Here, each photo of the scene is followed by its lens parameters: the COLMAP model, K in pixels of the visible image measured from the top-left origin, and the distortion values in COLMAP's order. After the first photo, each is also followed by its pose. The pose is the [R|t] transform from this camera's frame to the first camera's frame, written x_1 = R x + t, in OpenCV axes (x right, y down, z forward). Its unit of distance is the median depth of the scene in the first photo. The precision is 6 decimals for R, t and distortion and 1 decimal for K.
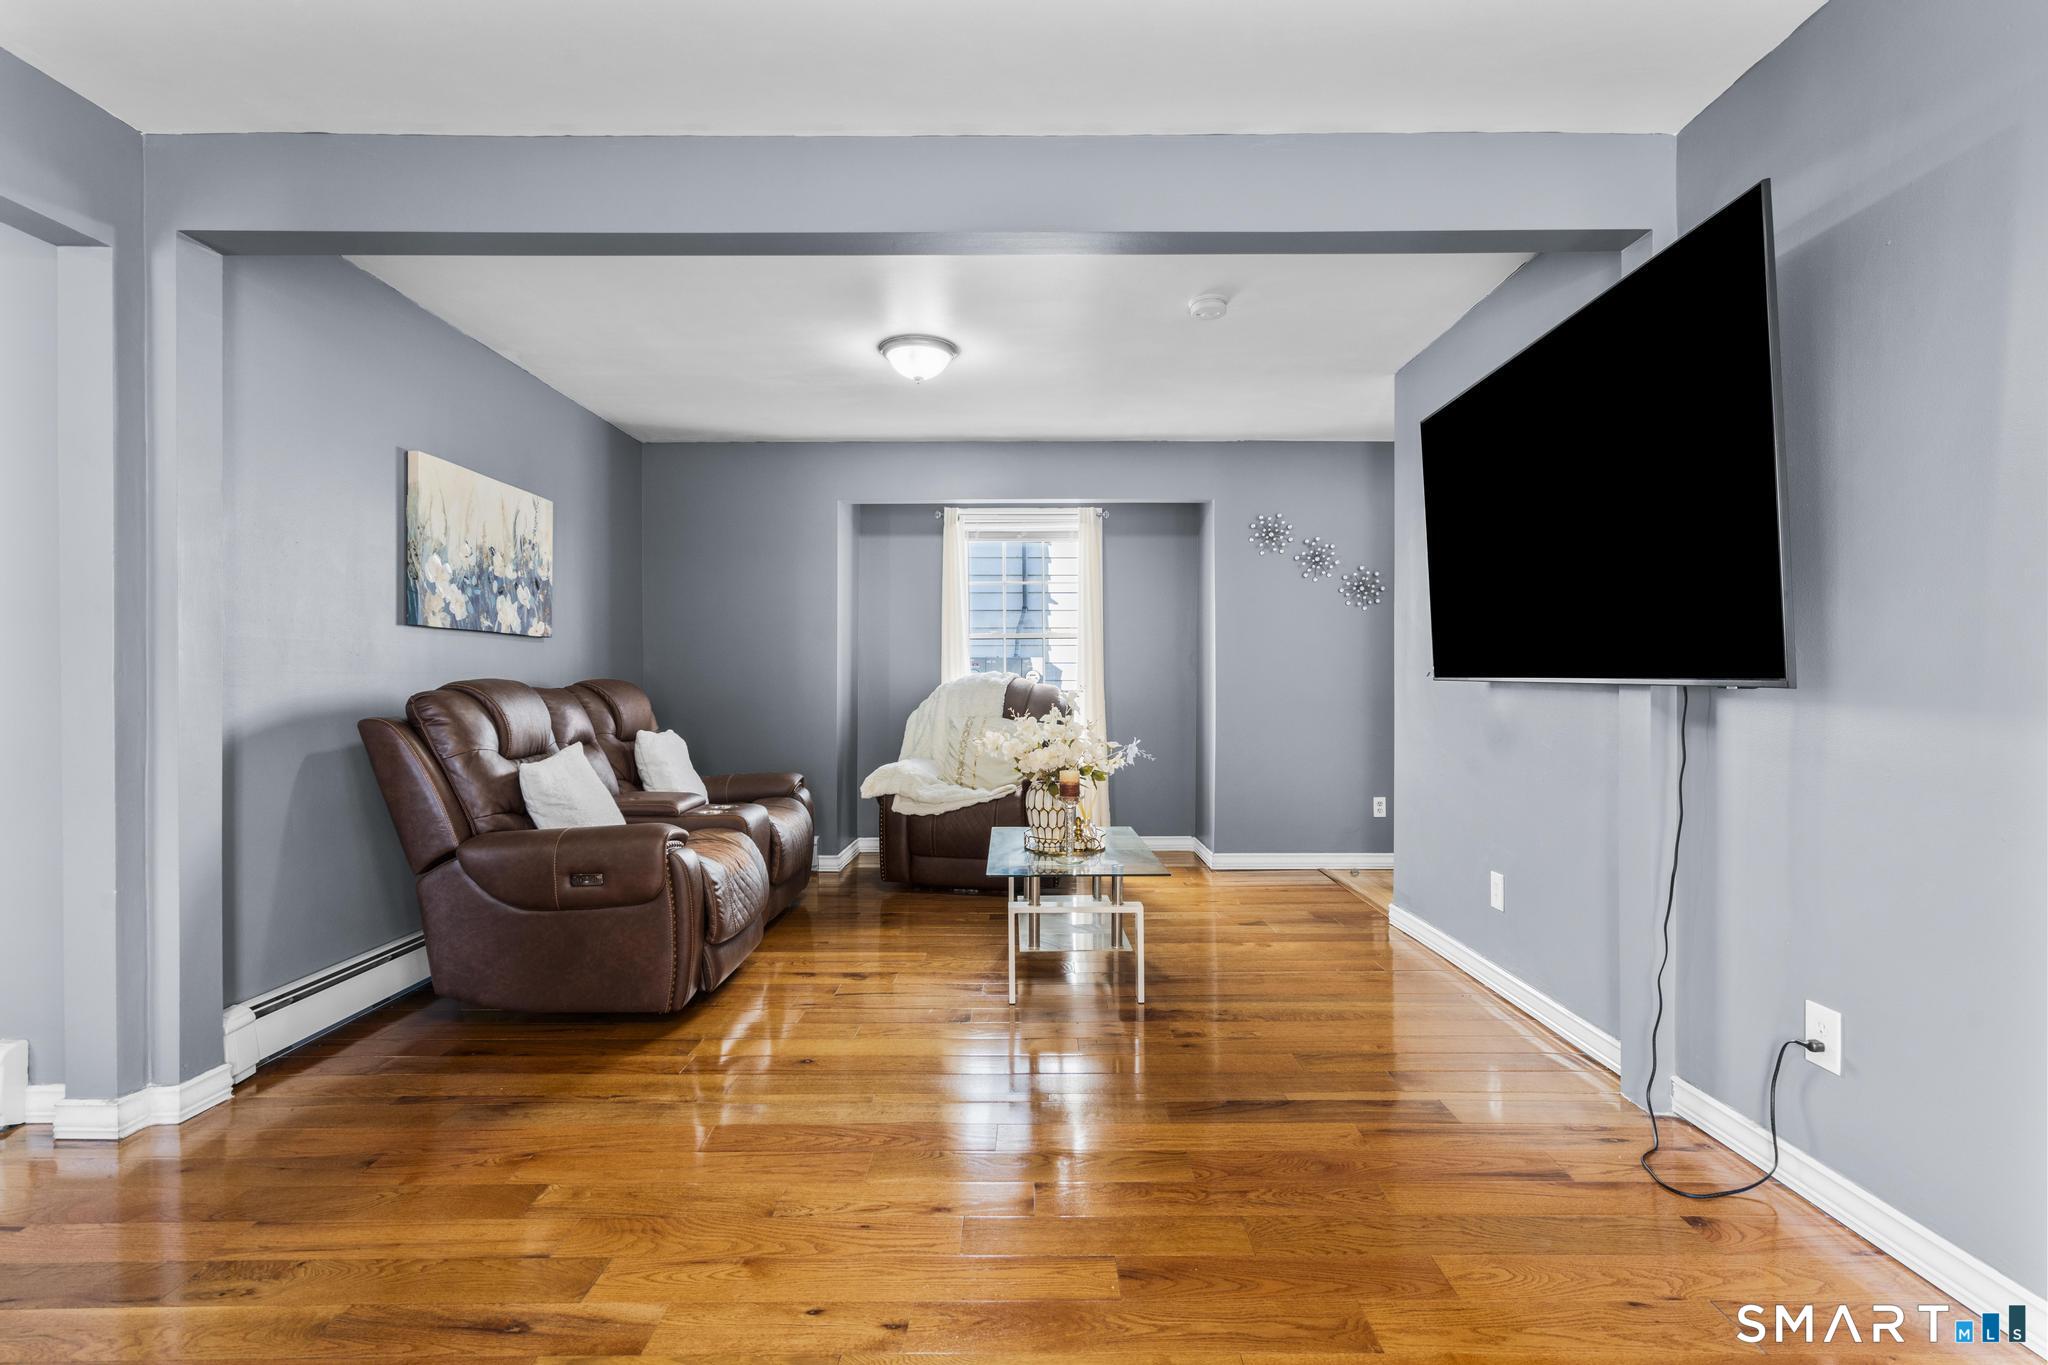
lens RADIAL K [[926.2, 0, 1028.2], [0, 926.2, 682.2], [0, 0, 1]] dist [0.001436, 0.002204]
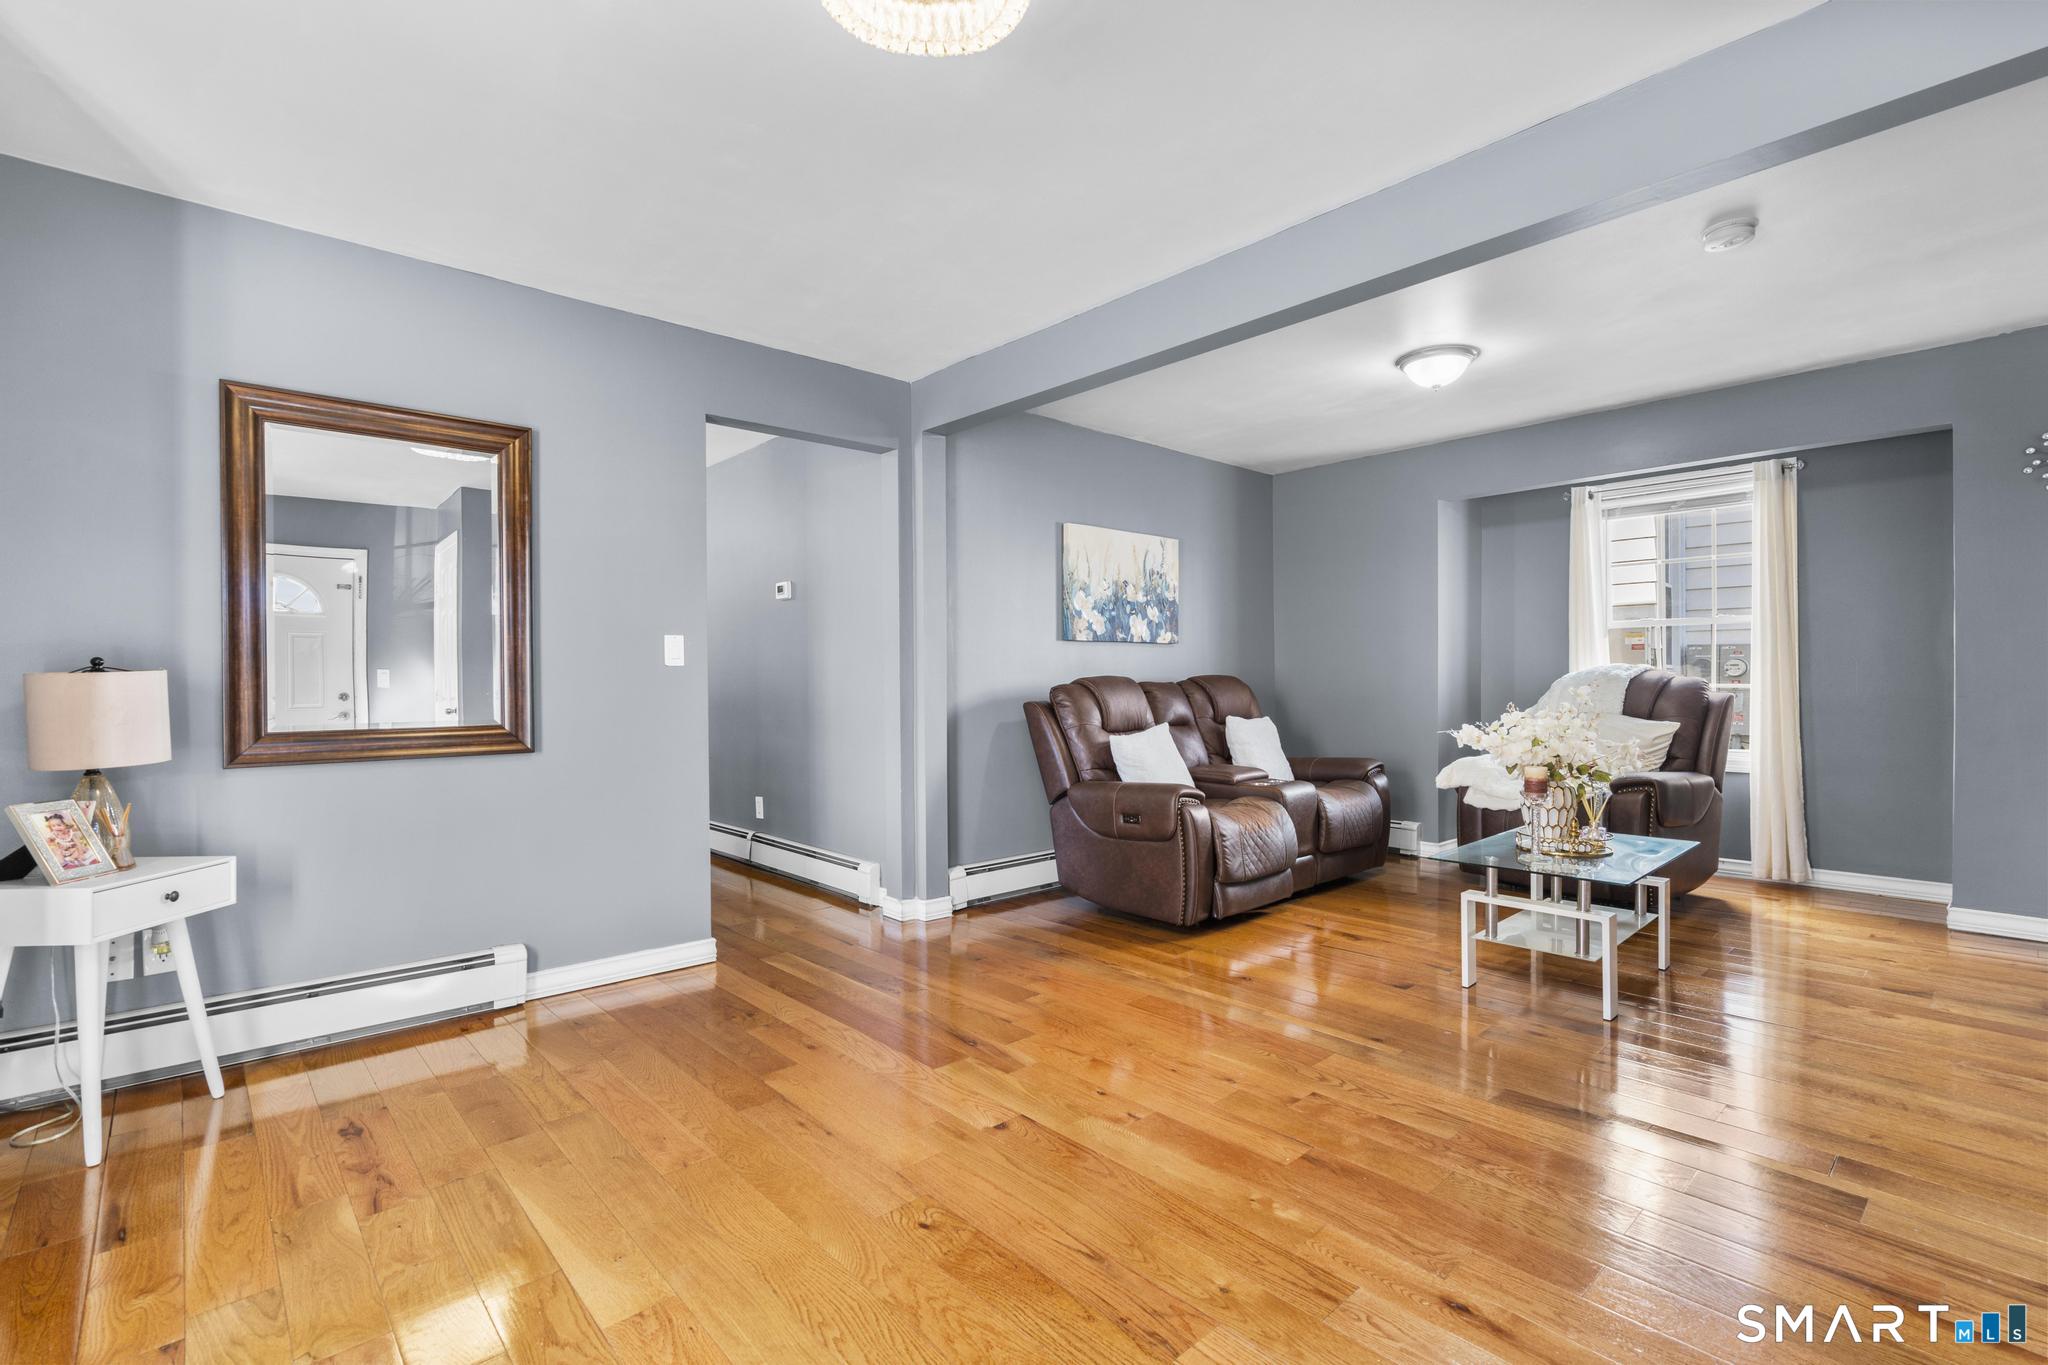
lens RADIAL K [[926.2, 0, 1031.9], [0, 926.2, 684.4], [0, 0, 1]] dist [0.001436, 0.002204]
pose [[0.679919, 0.002859, -0.733282, 0.382263], [0.005715, 0.999941, 0.009198, -0.004228], [0.733265, -0.010445, 0.679863, -0.053992]]
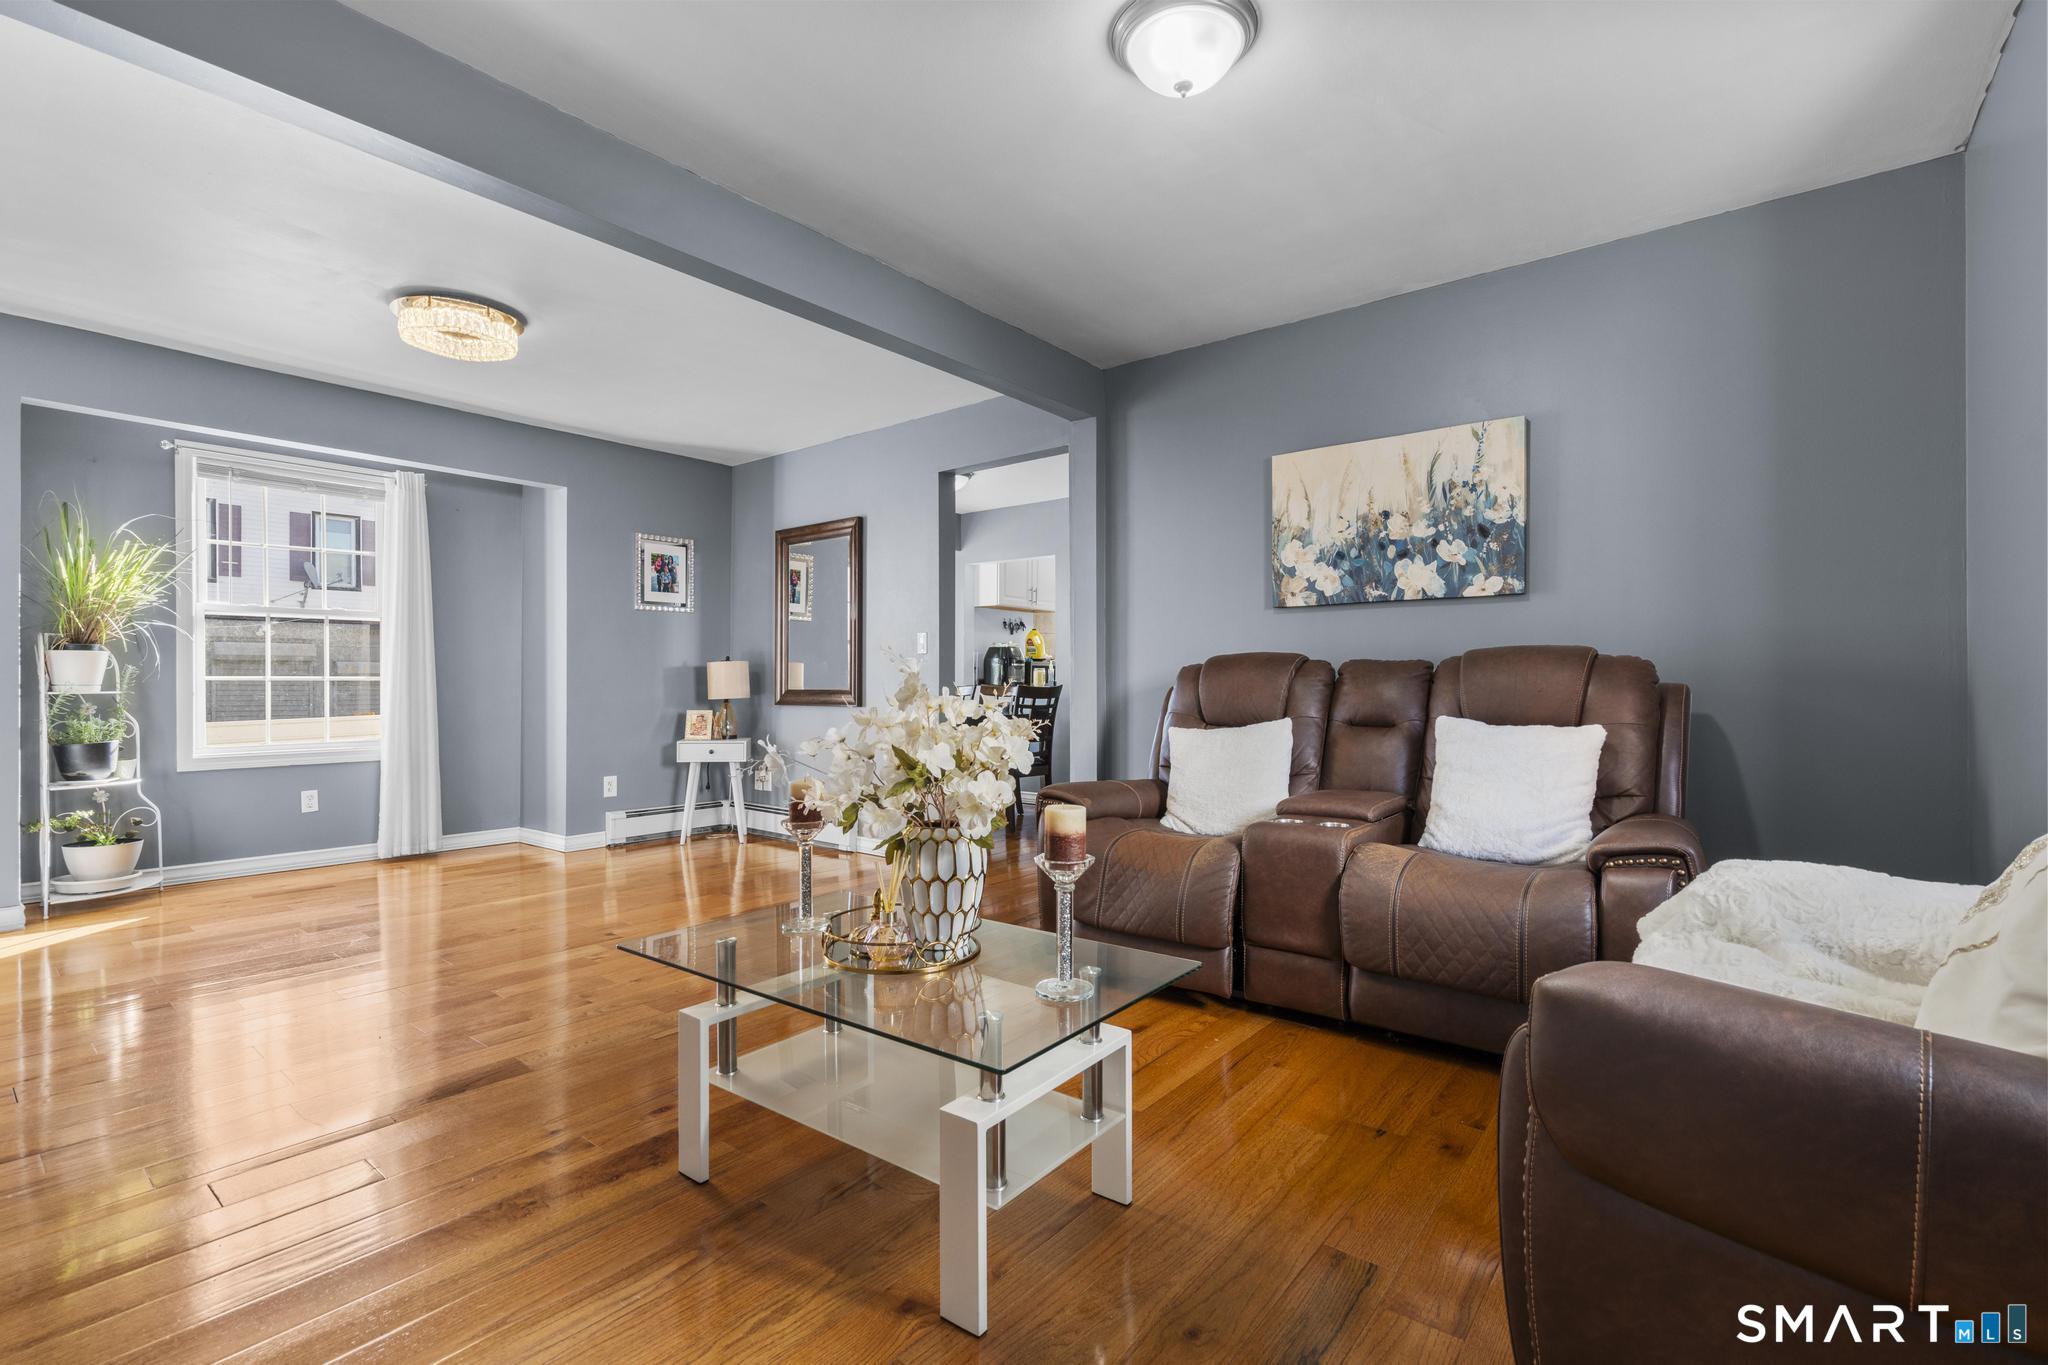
lens RADIAL K [[926.2, 0, 1020.4], [0, 926.2, 678.4], [0, 0, 1]] dist [0.001436, 0.002204]
pose [[-0.626978, 0.002295, -0.779033, 0.421382], [0.005427, 0.999984, -0.001422, 0.025334], [0.779018, -0.005119, -0.626981, 1.437714]]
